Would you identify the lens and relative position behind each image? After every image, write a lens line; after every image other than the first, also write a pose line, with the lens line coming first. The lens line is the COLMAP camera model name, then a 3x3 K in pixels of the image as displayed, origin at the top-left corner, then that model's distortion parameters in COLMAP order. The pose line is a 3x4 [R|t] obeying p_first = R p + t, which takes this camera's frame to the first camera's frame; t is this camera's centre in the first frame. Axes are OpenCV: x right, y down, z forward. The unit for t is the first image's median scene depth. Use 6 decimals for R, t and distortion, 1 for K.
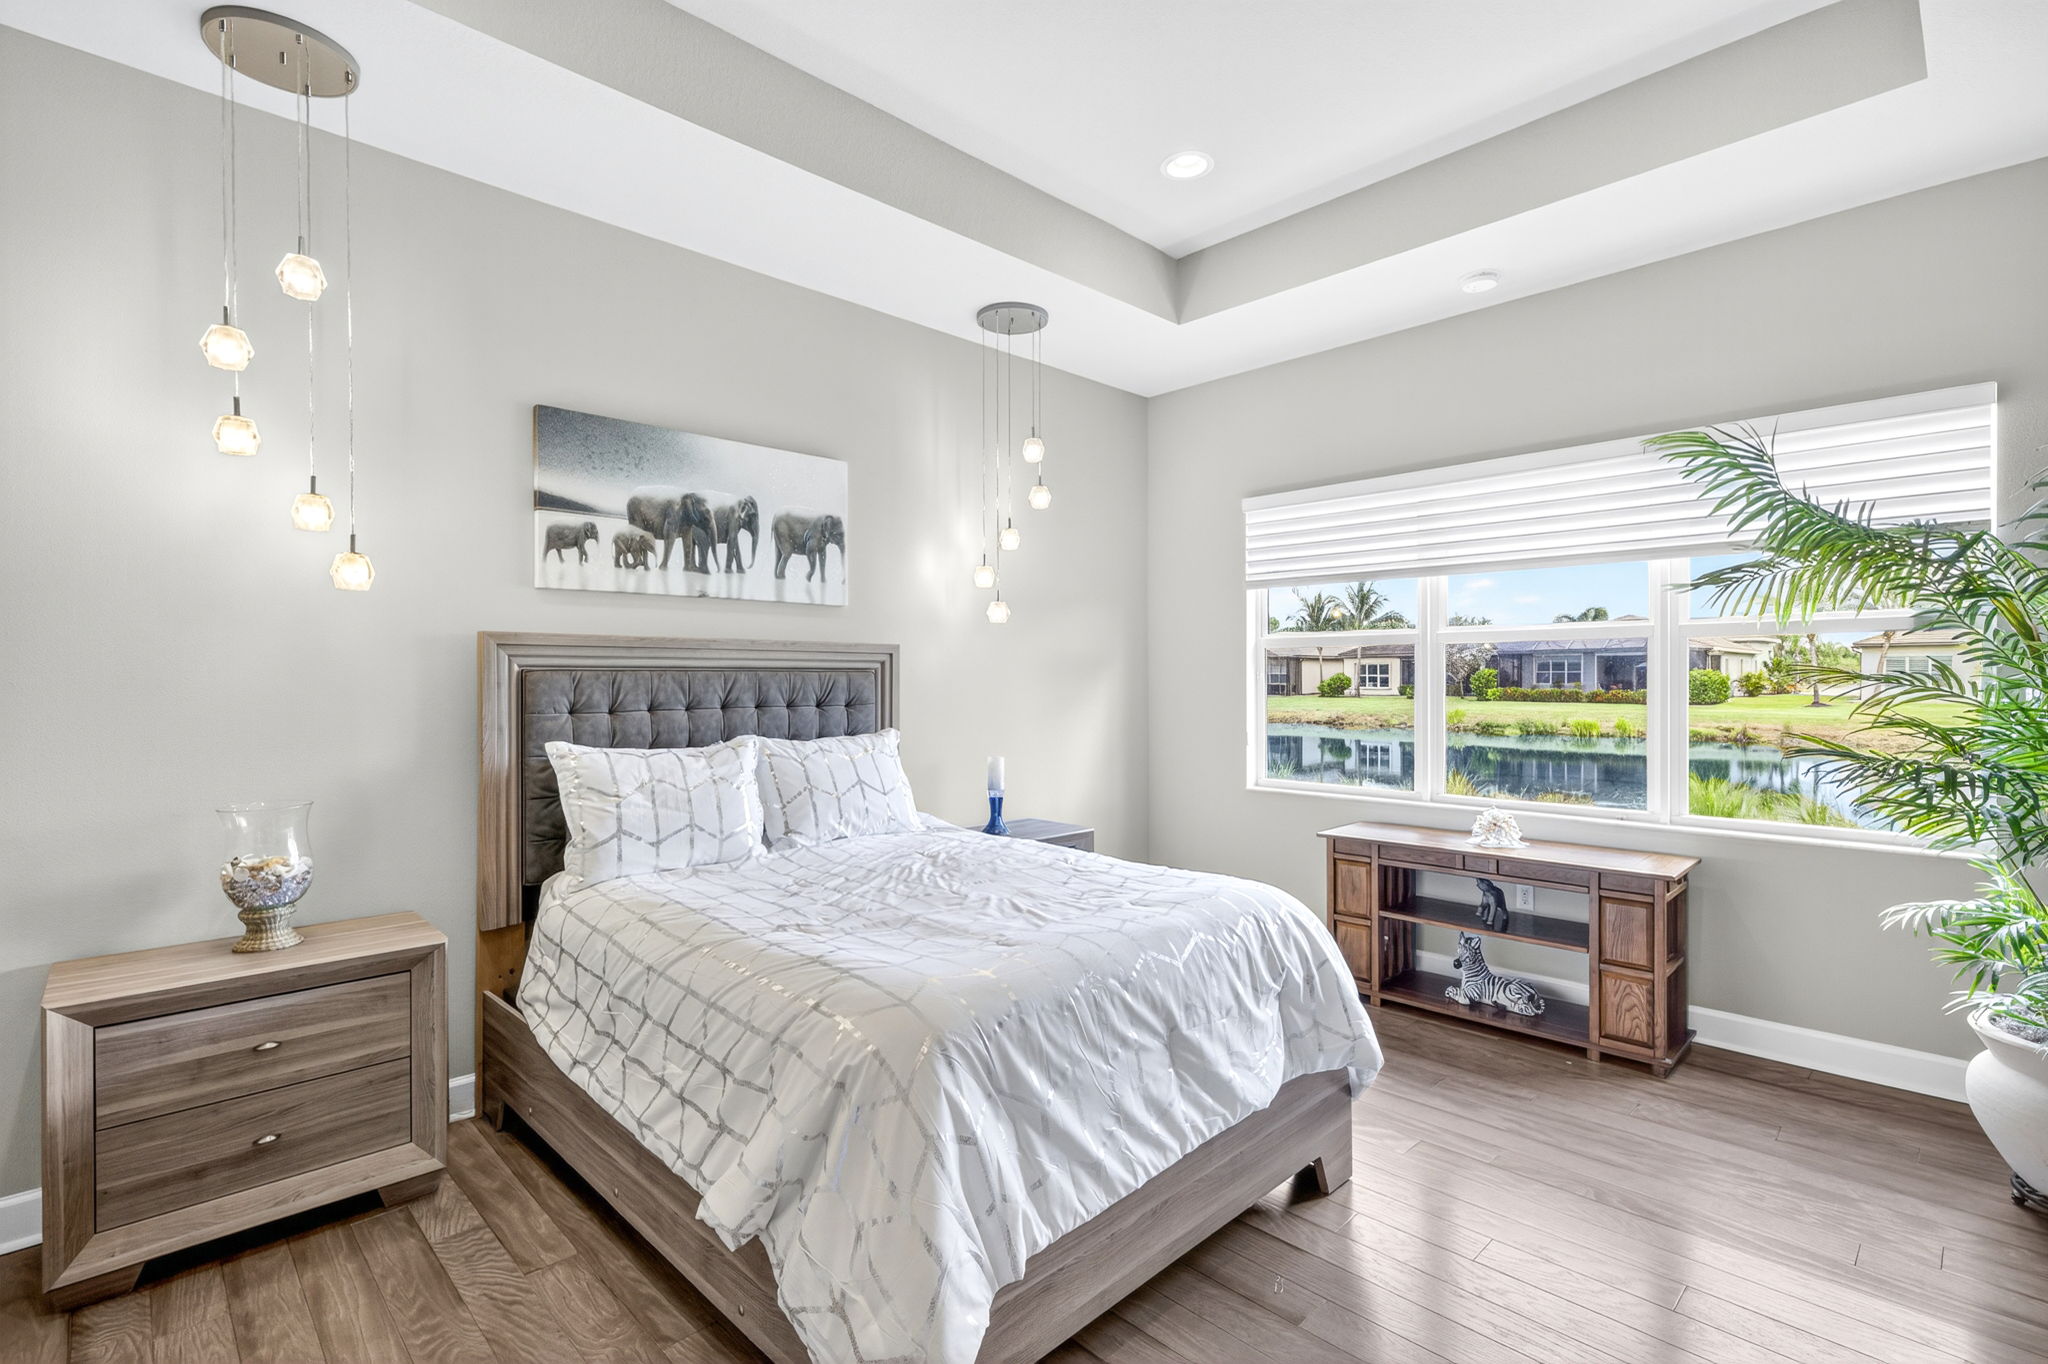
lens RADIAL K [[947.6, 0, 1015.3], [0, 947.6, 678.6], [0, 0, 1]] dist [0.001643, 0.000496]
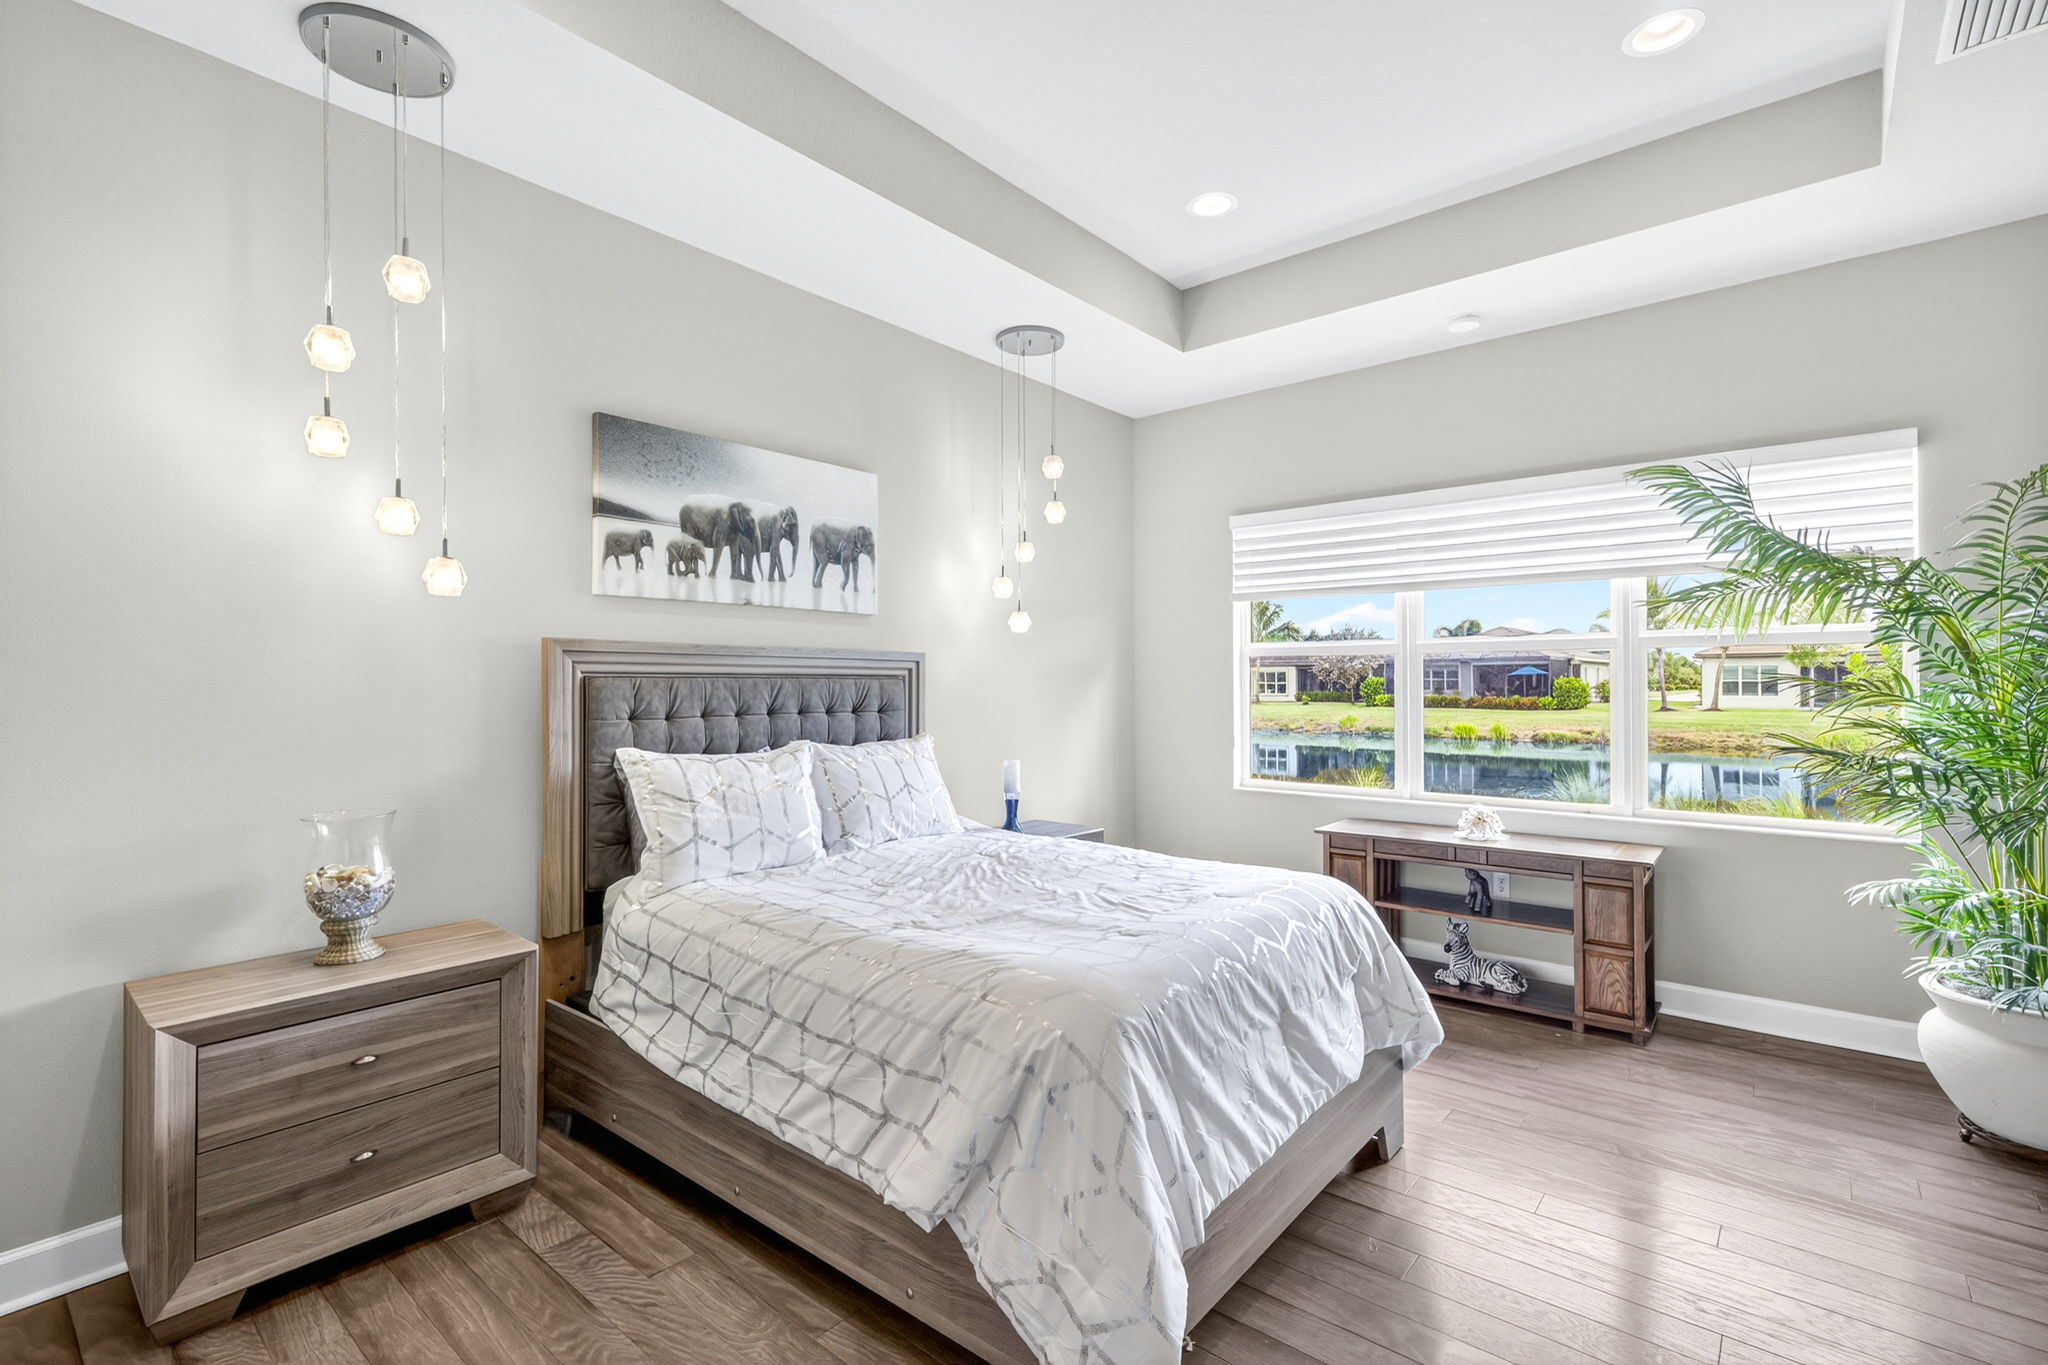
lens RADIAL K [[926.2, 0, 1014.5], [0, 926.2, 676.4], [0, 0, 1]] dist [0.008119, -0.000696]
pose [[0.995418, 0.001362, 0.095614, -0.145944], [-0.000415, 0.999951, -0.009922, 0.000491], [-0.095623, 0.009837, 0.995369, -0.016312]]
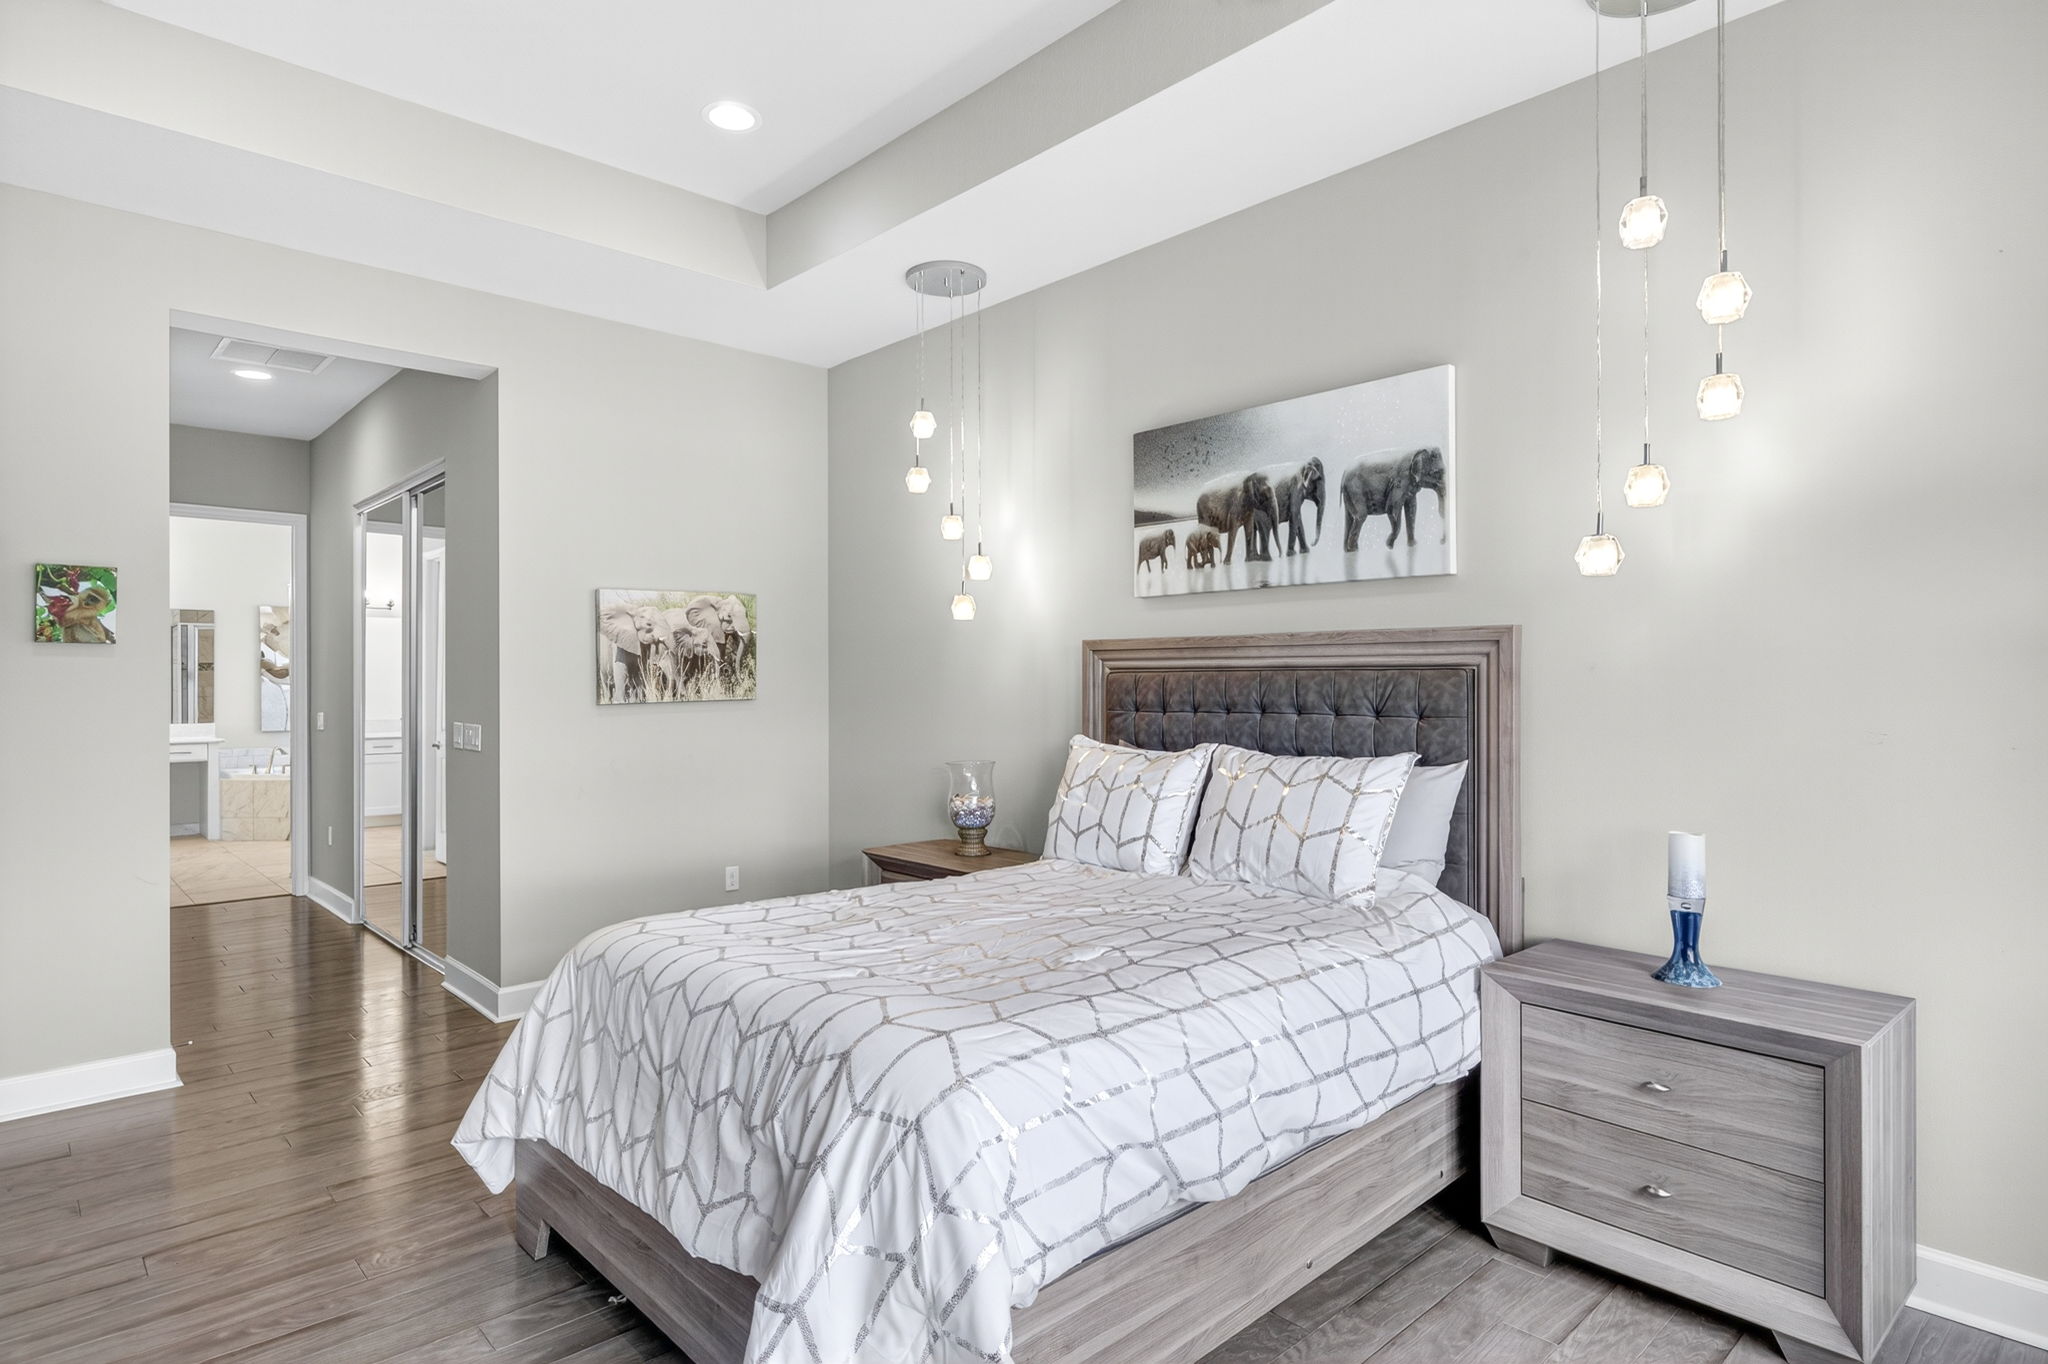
lens RADIAL K [[1093.8, 0, 1021.4], [0, 1093.8, 678.5], [0, 0, 1]] dist [0.005532, 0.000313]
pose [[-0.023393, 0.003012, -0.999722, 0.731625], [0.003039, 0.999991, 0.002942, -0.004435], [0.999722, -0.002970, -0.023402, 0.828590]]
